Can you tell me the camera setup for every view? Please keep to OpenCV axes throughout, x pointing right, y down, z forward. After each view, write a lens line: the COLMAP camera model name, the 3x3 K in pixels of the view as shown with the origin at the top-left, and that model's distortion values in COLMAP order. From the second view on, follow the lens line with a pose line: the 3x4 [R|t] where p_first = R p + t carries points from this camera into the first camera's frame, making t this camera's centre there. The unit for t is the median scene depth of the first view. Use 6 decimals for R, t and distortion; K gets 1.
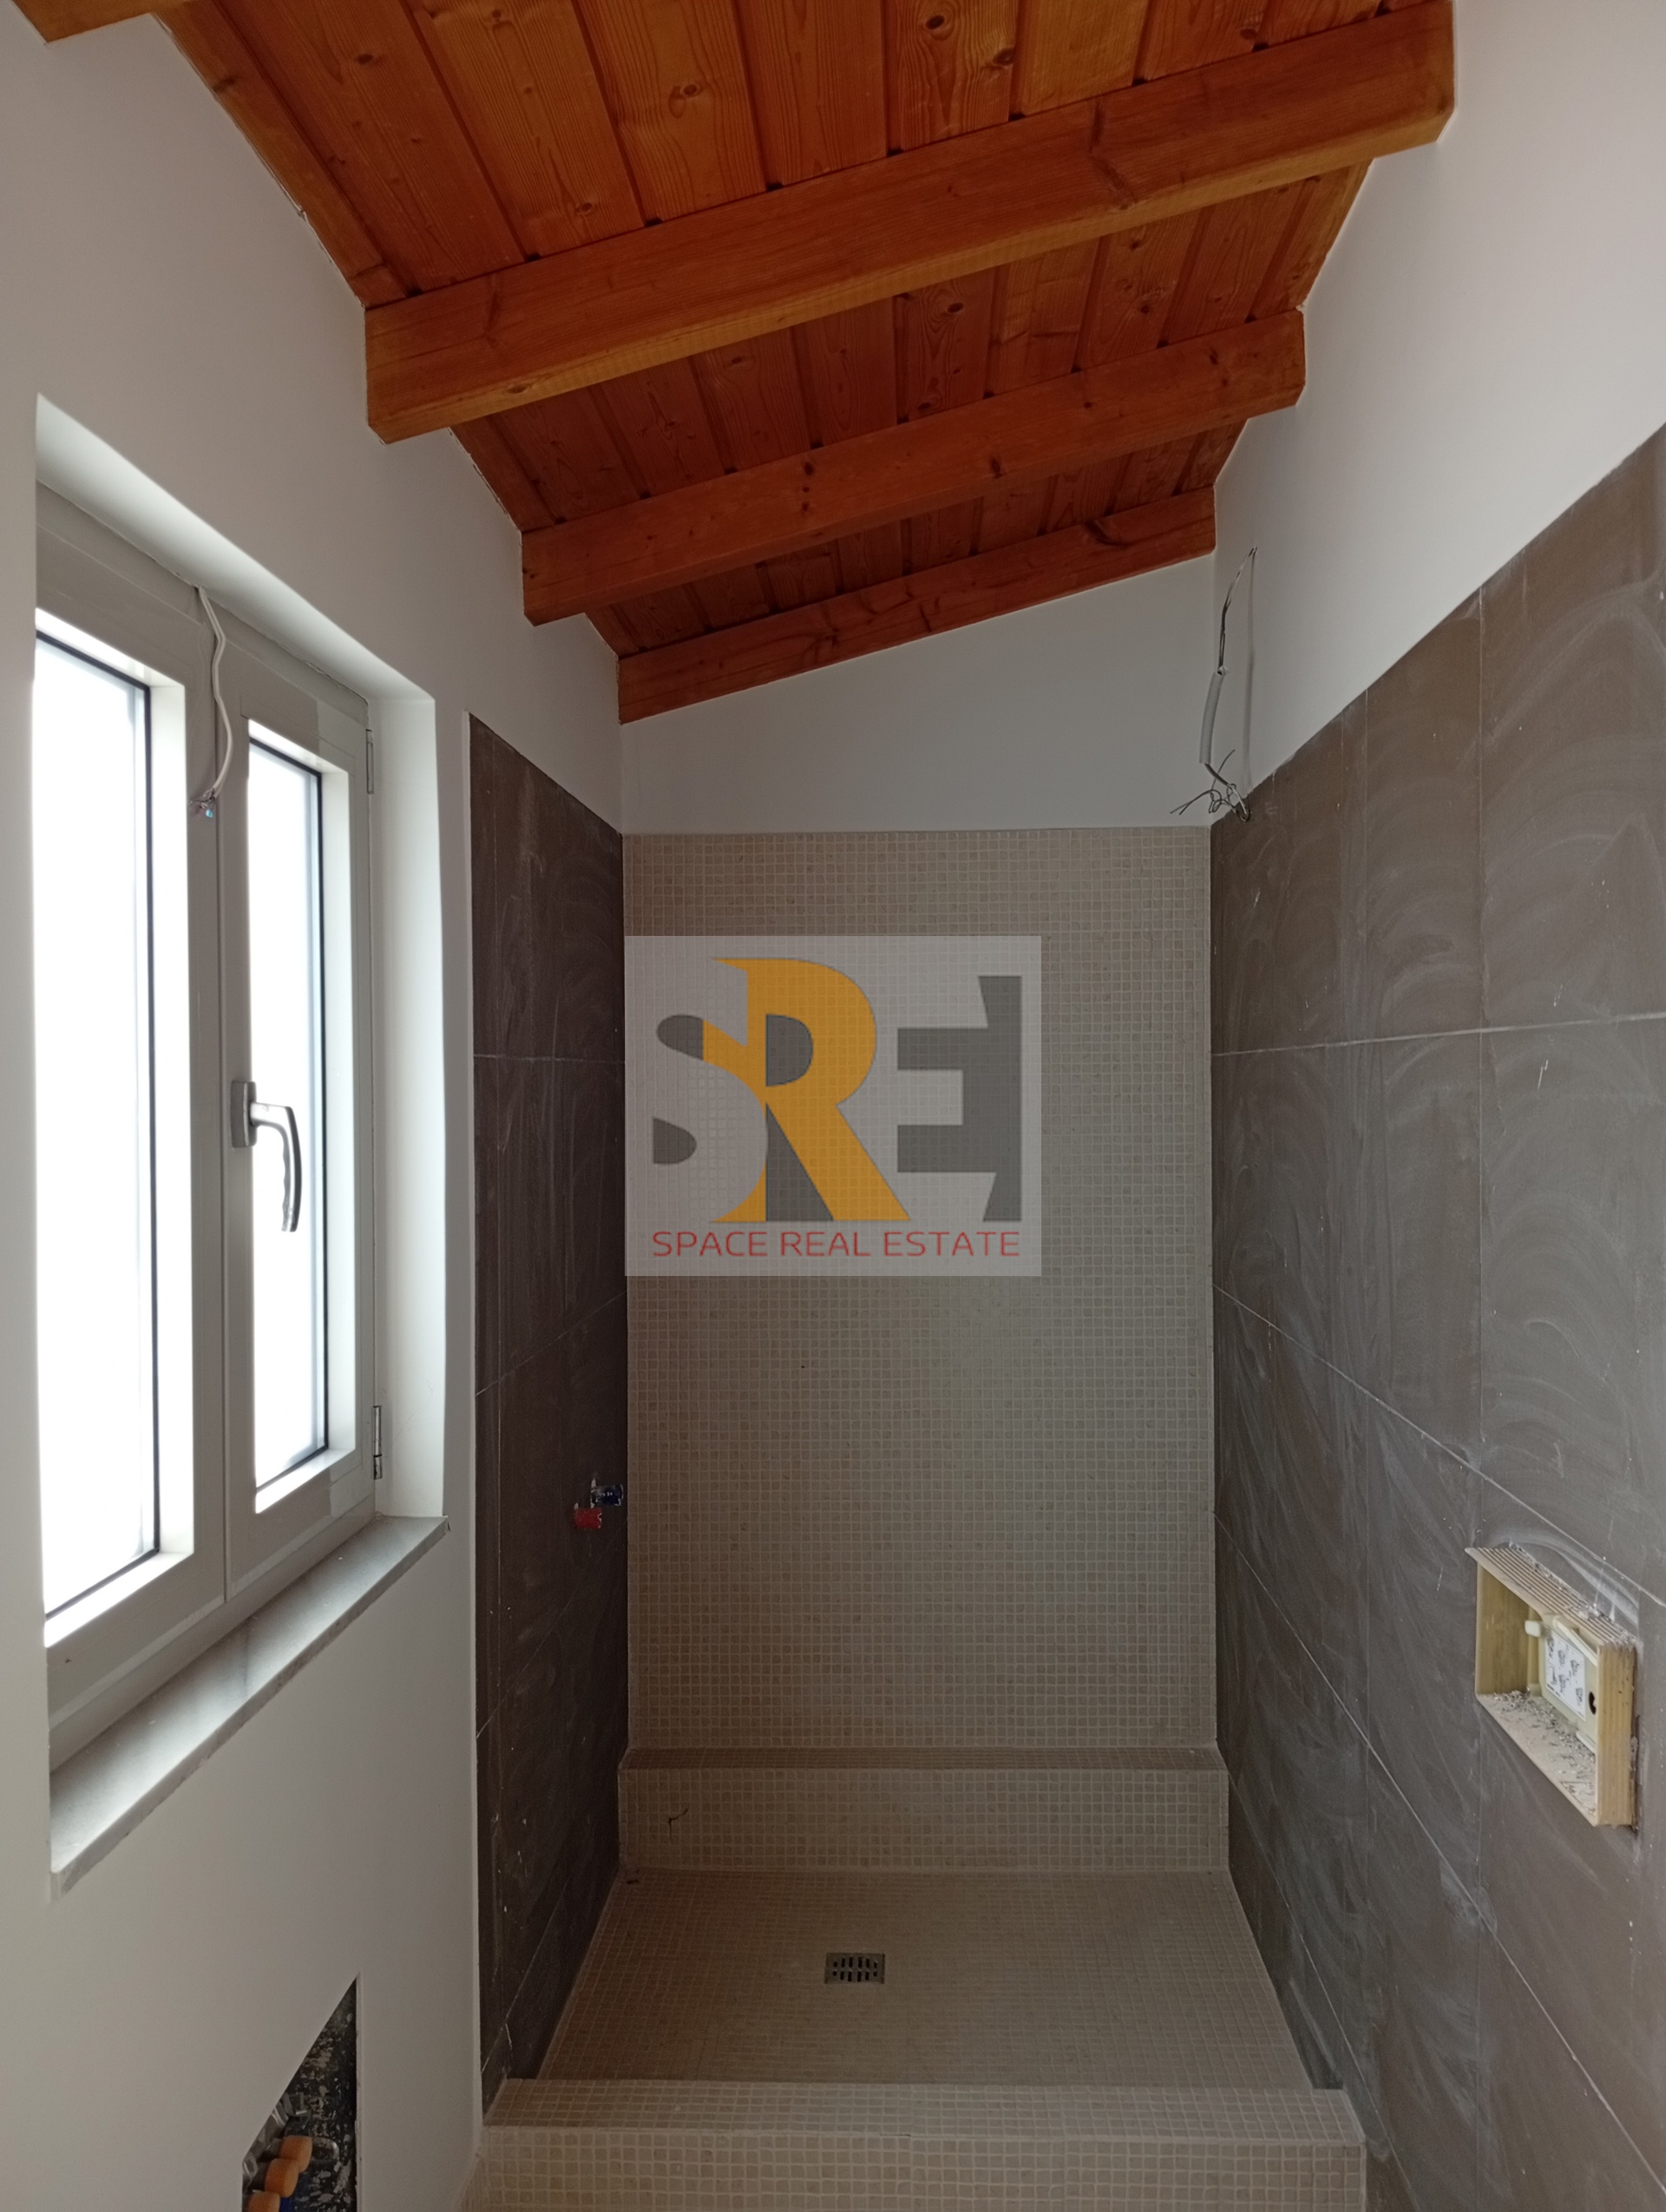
lens RADIAL K [[1719.7, 0, 798.0], [0, 1719.7, 1093.5], [0, 0, 1]] dist [0.090110, -0.174617]
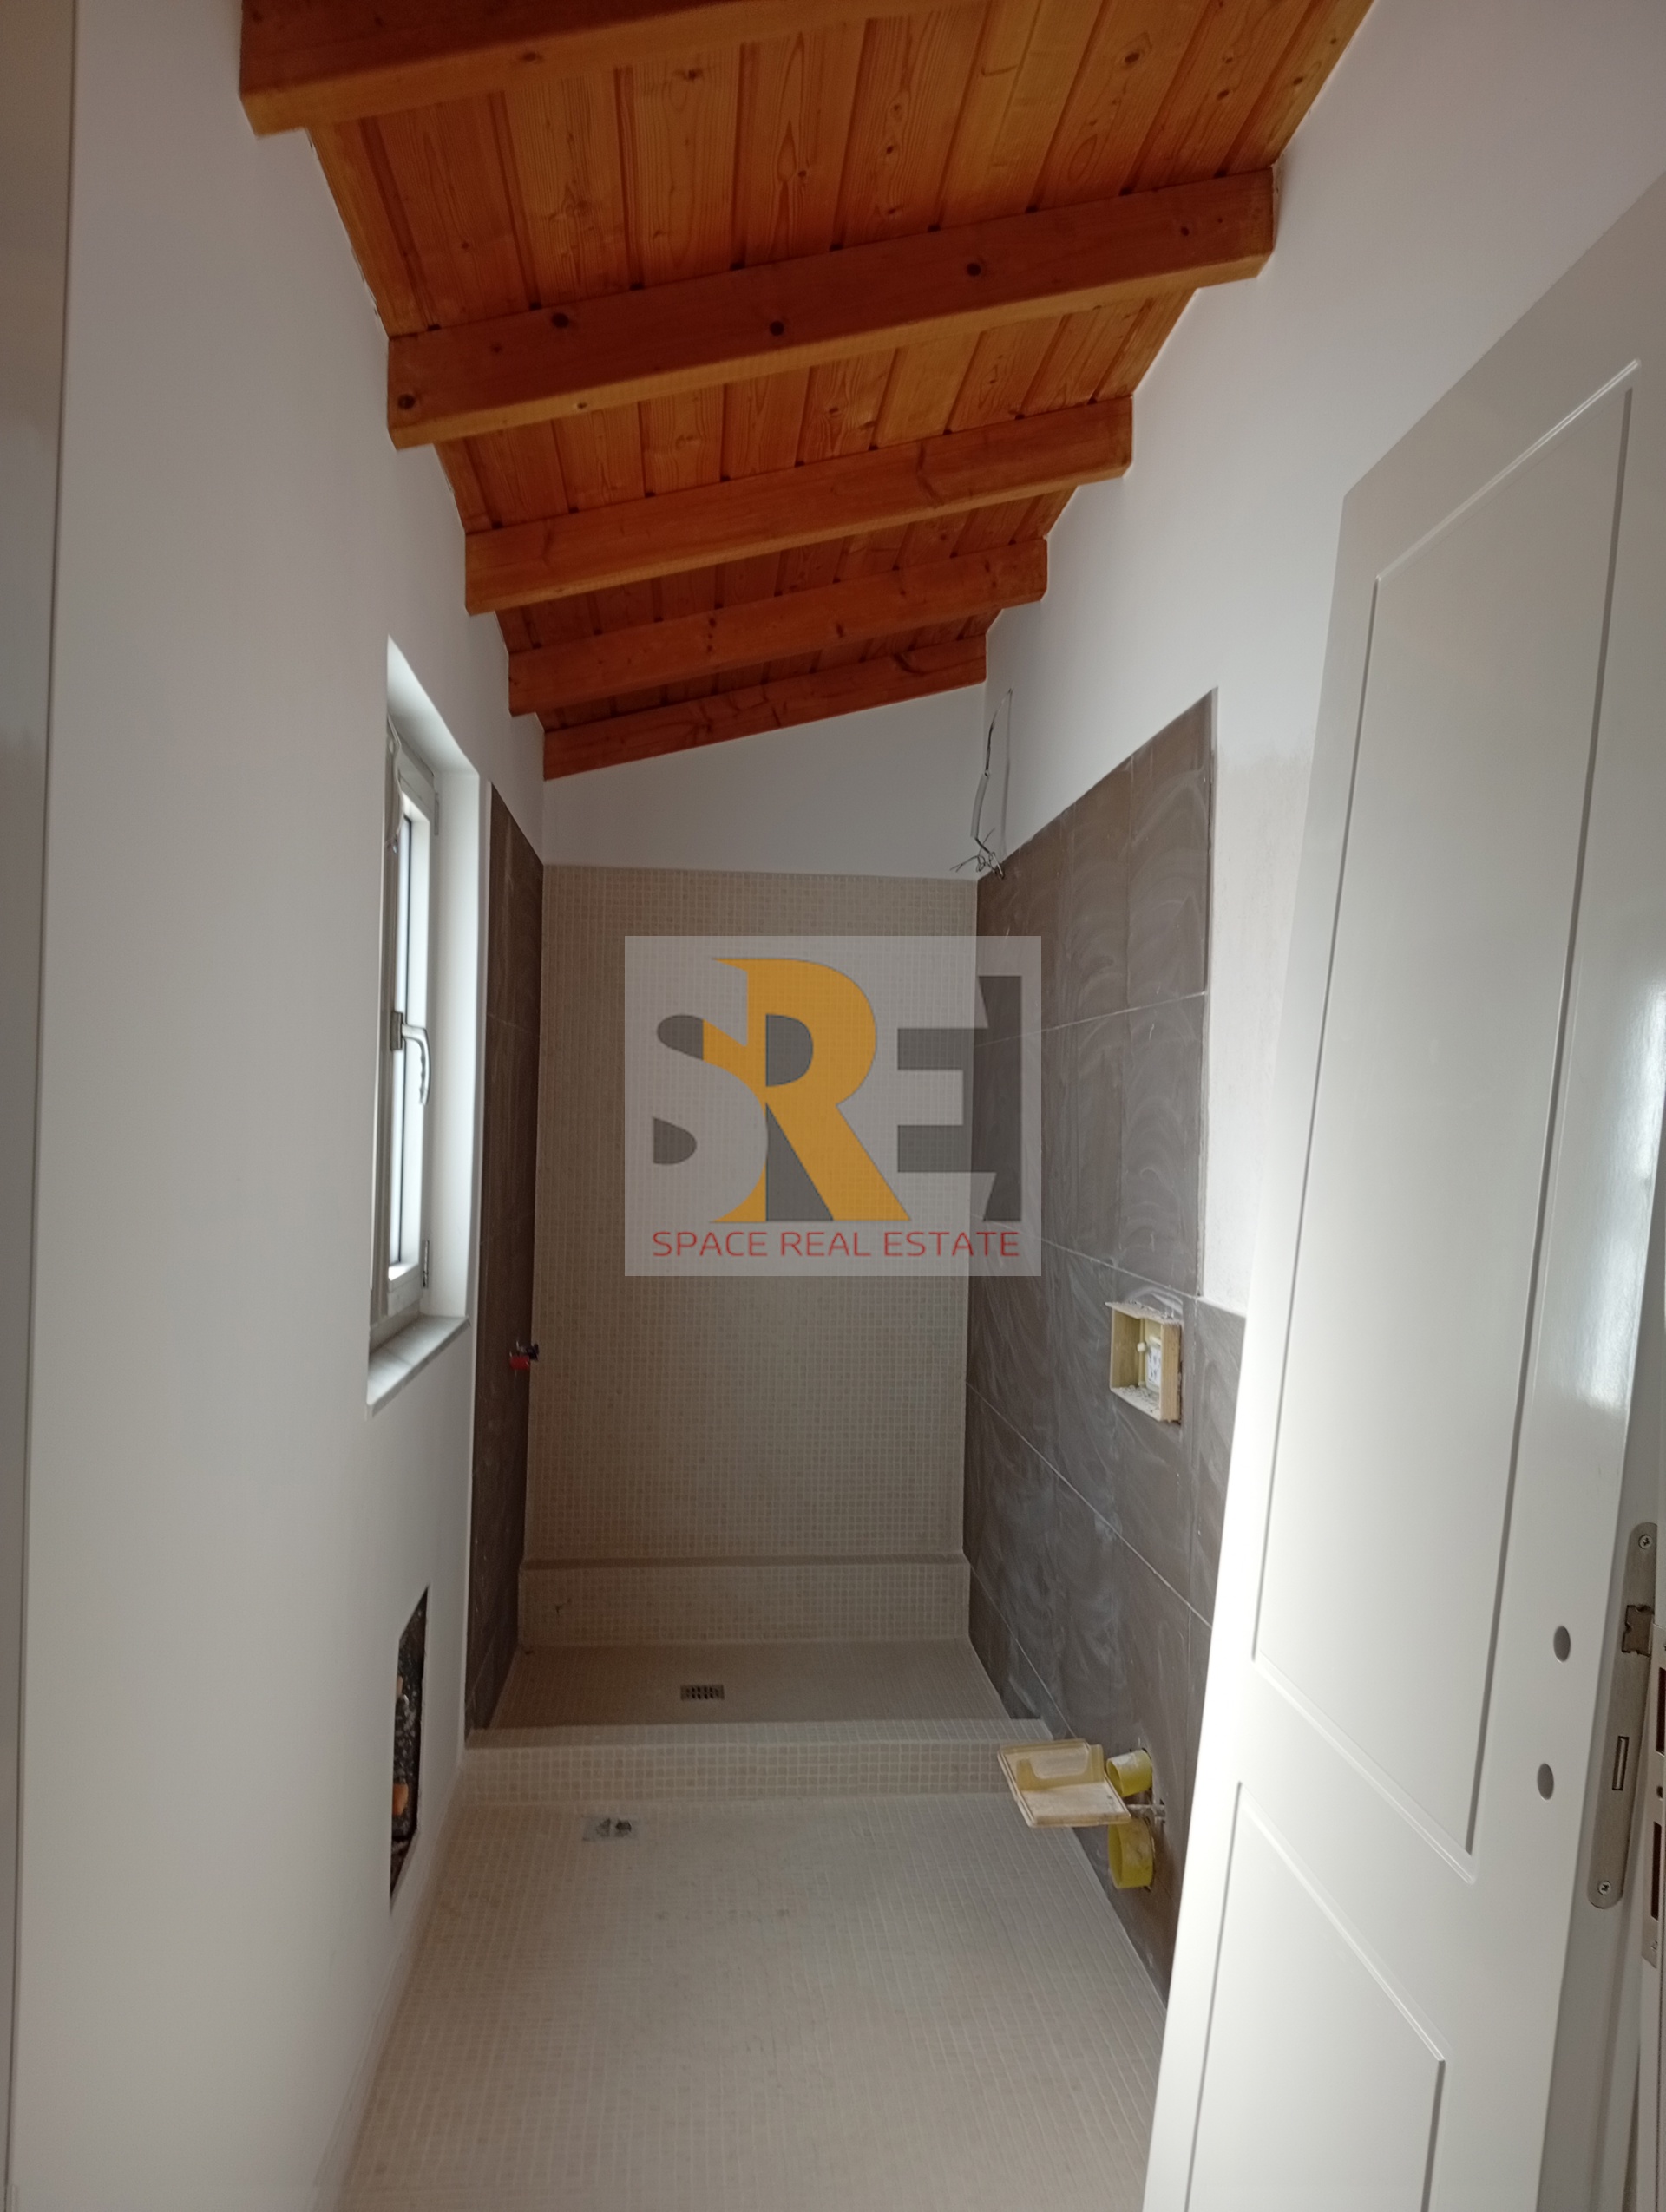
lens RADIAL K [[1719.7, 0, 798.0], [0, 1719.7, 1093.5], [0, 0, 1]] dist [0.090110, -0.174617]
pose [[0.990678, 0.032089, 0.132391, -0.105586], [-0.029767, 0.999367, -0.019480, 0.061234], [-0.132932, 0.015357, 0.991006, -0.450212]]
